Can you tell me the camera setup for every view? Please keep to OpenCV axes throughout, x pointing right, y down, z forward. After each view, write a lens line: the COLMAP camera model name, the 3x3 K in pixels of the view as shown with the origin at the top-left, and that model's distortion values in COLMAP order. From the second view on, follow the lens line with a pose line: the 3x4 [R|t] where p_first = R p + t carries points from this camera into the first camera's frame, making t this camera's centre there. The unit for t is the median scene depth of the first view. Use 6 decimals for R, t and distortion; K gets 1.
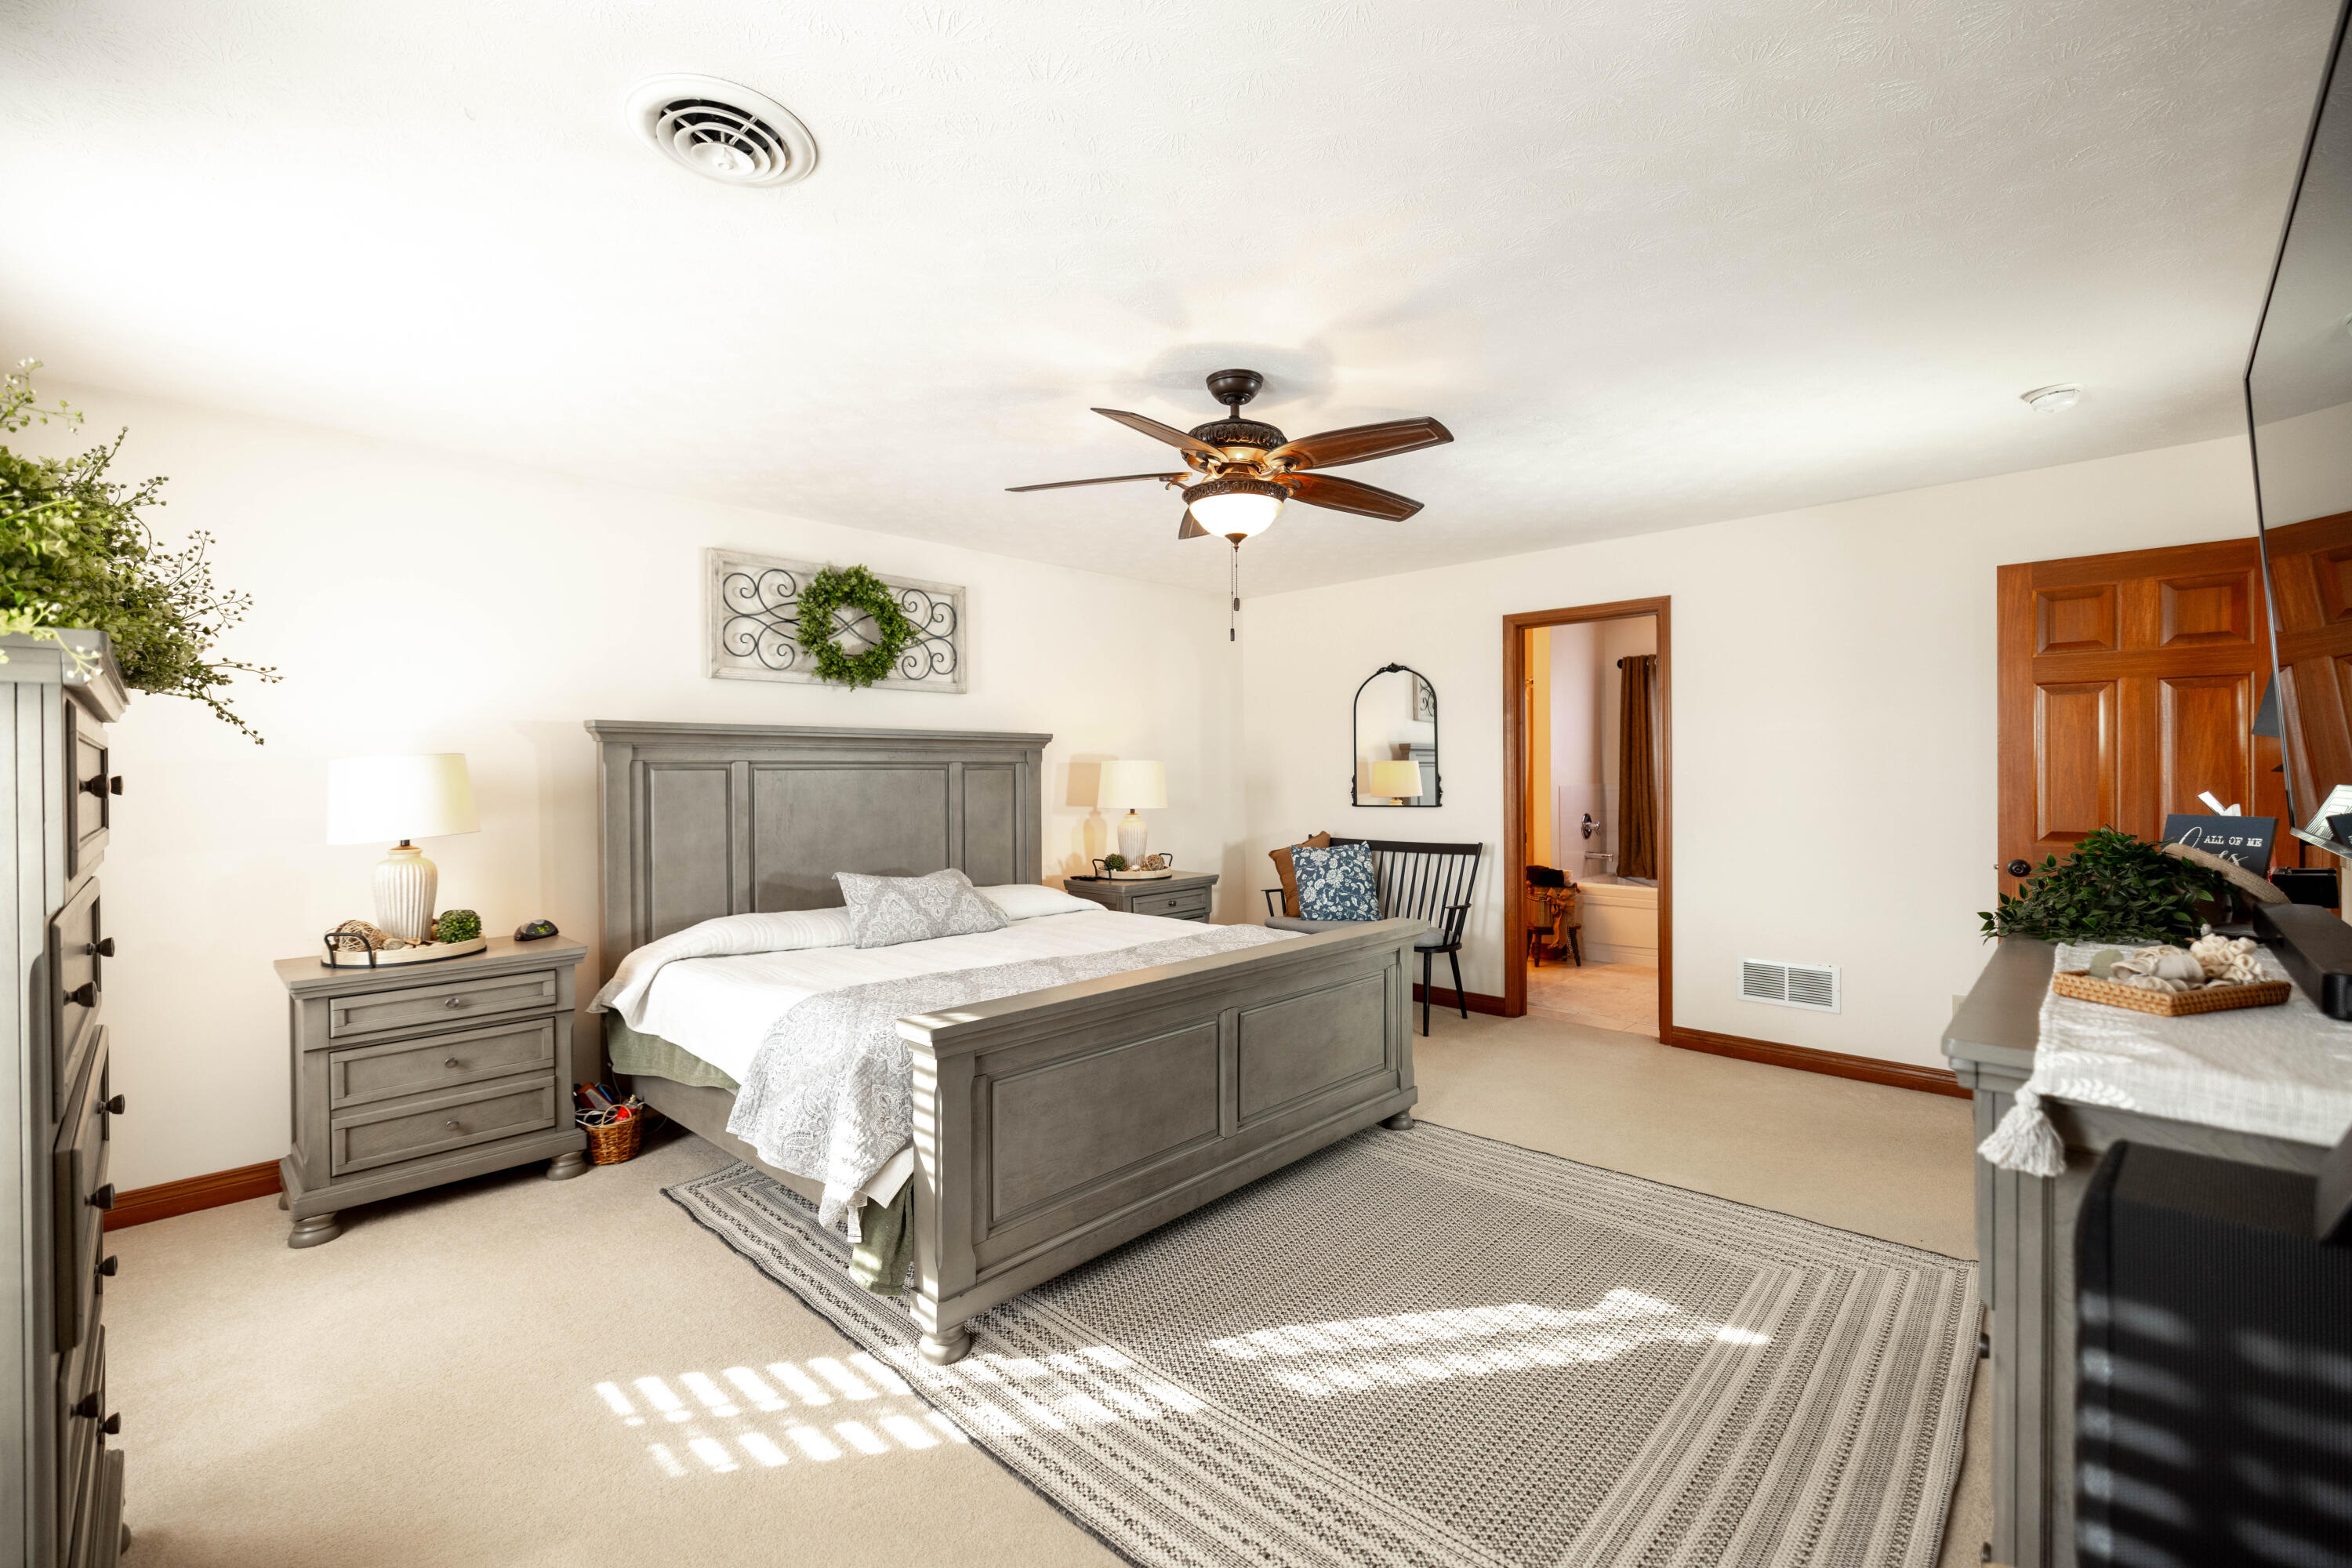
lens RADIAL K [[983.3, 0, 1176.0], [0, 983.3, 784.0], [0, 0, 1]] dist [0.000284, -0.000264]
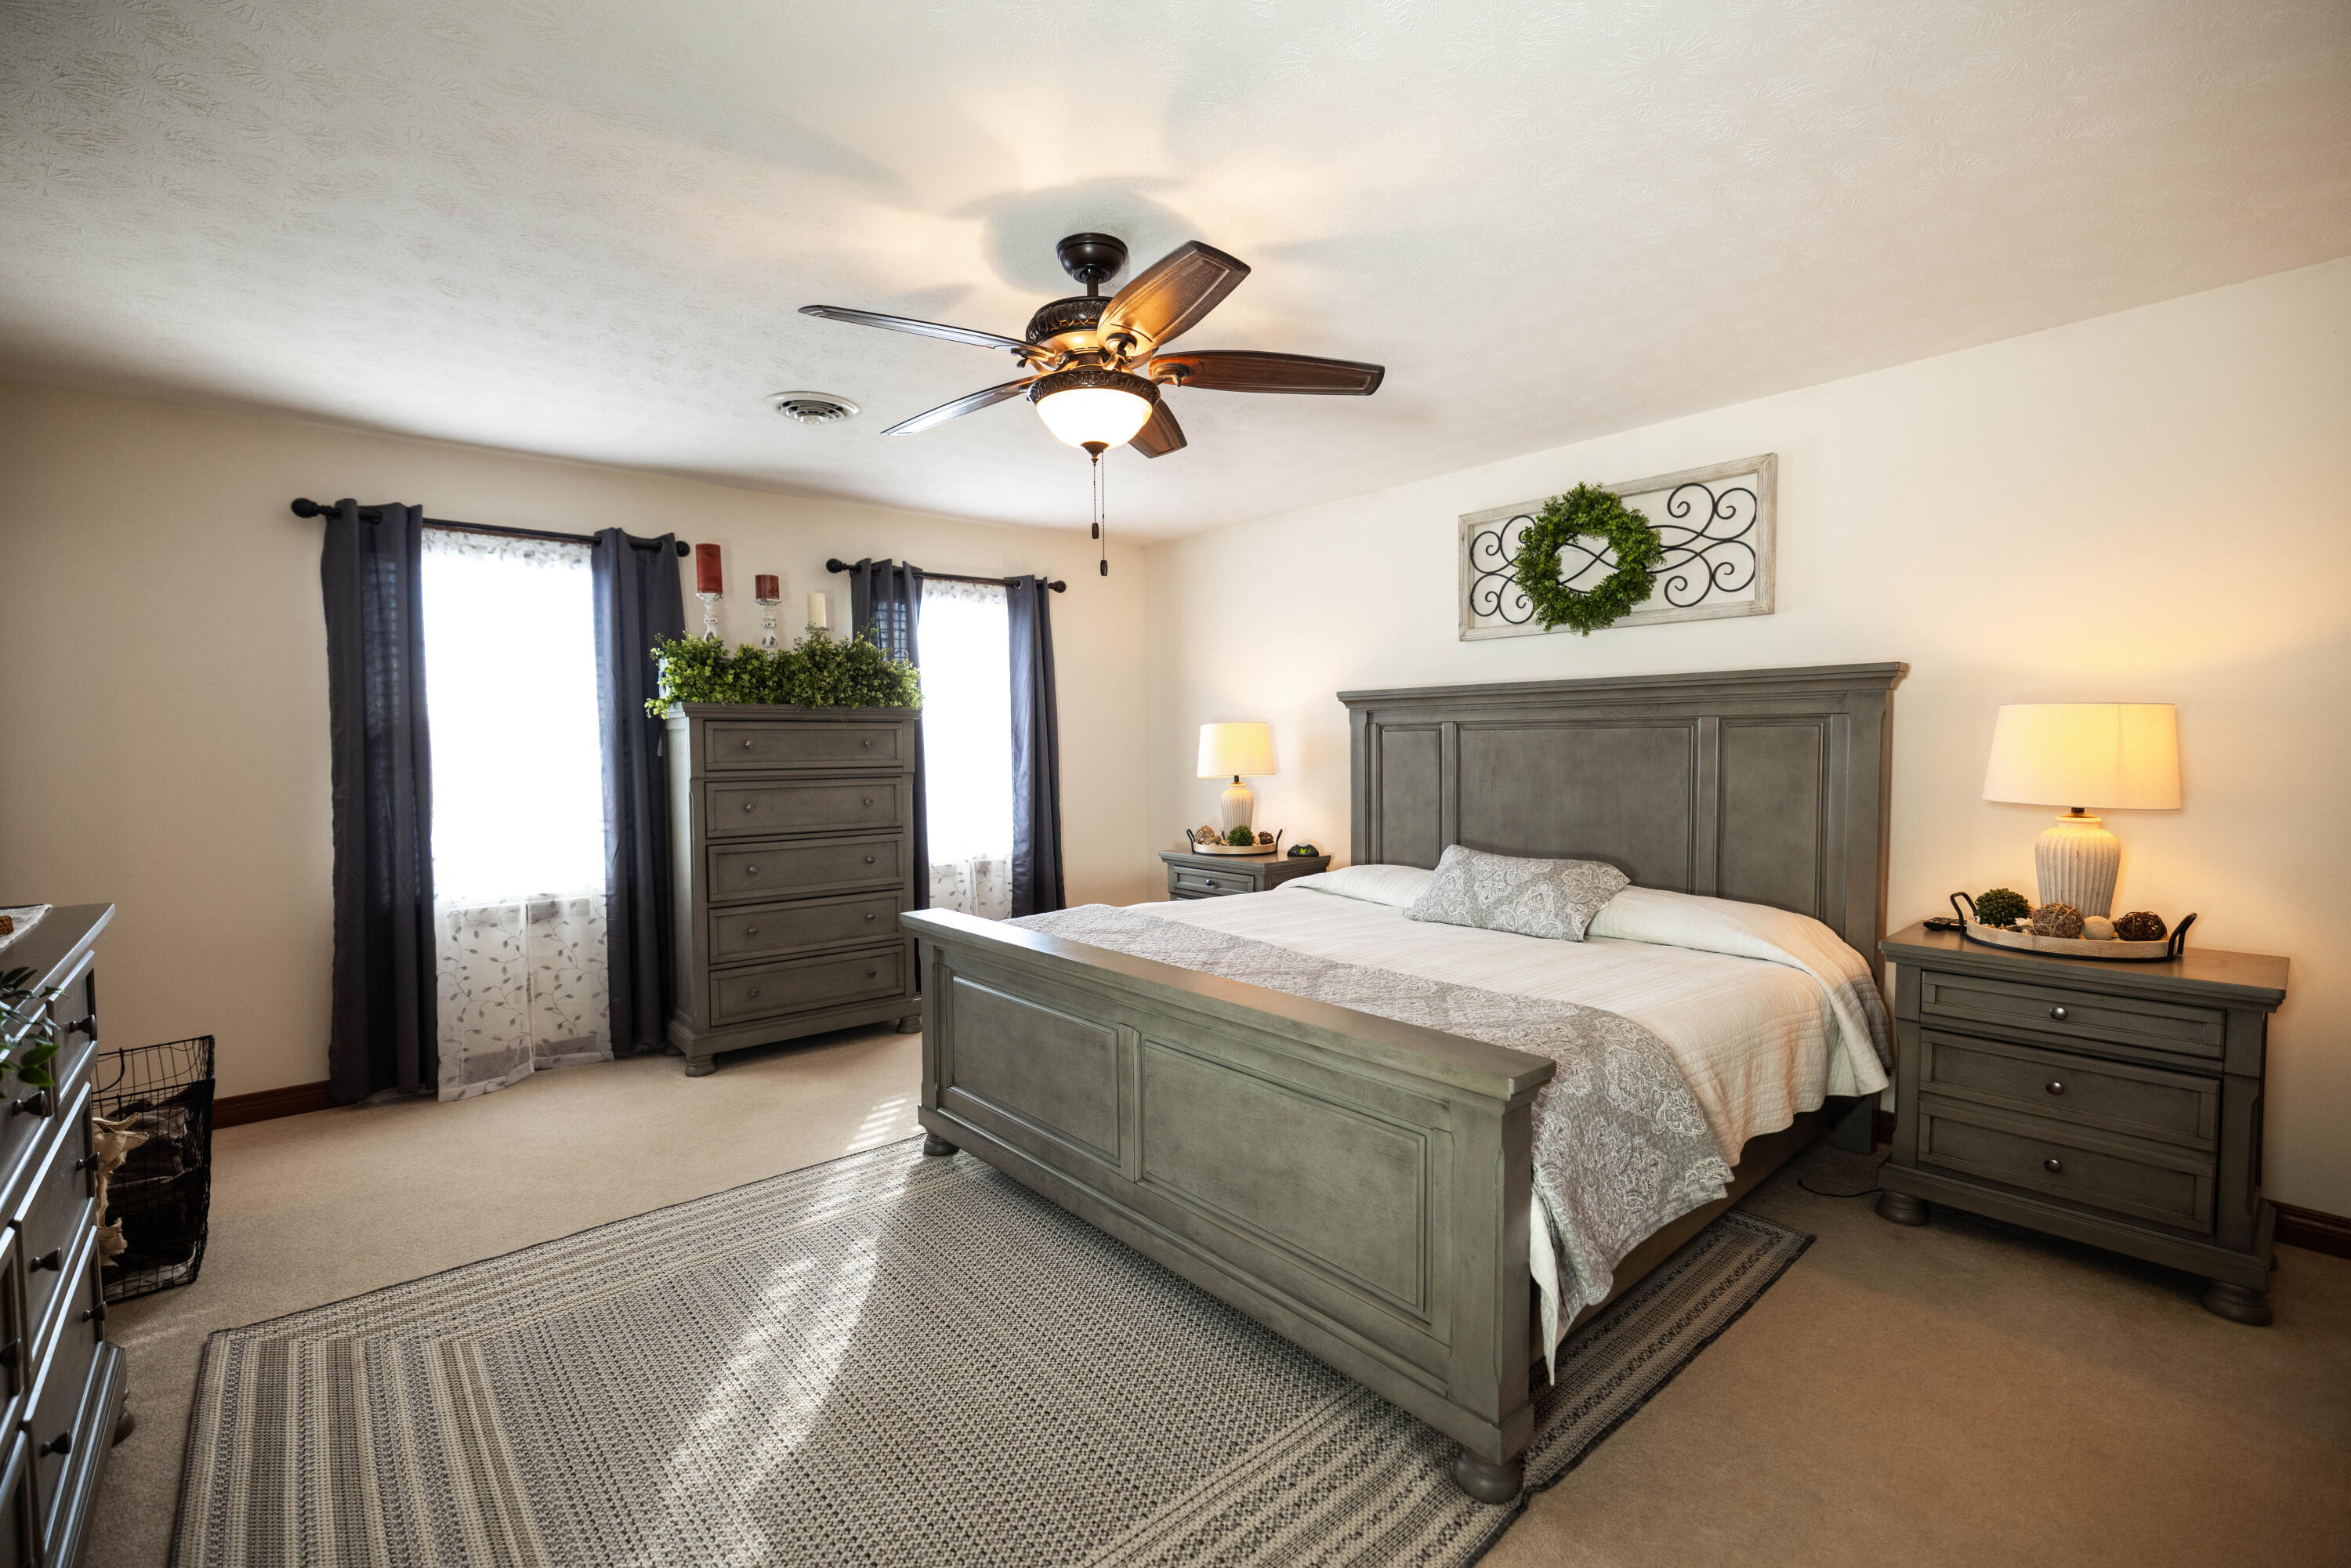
lens RADIAL K [[1041.1, 0, 1175.5], [0, 1041.1, 784.0], [0, 0, 1]] dist [-0.039927, -0.000050]
pose [[-0.112638, 0.052978, -0.992223, 0.628610], [0.001482, 0.998585, 0.053149, -0.015297], [0.993635, 0.004516, -0.112558, 0.790892]]
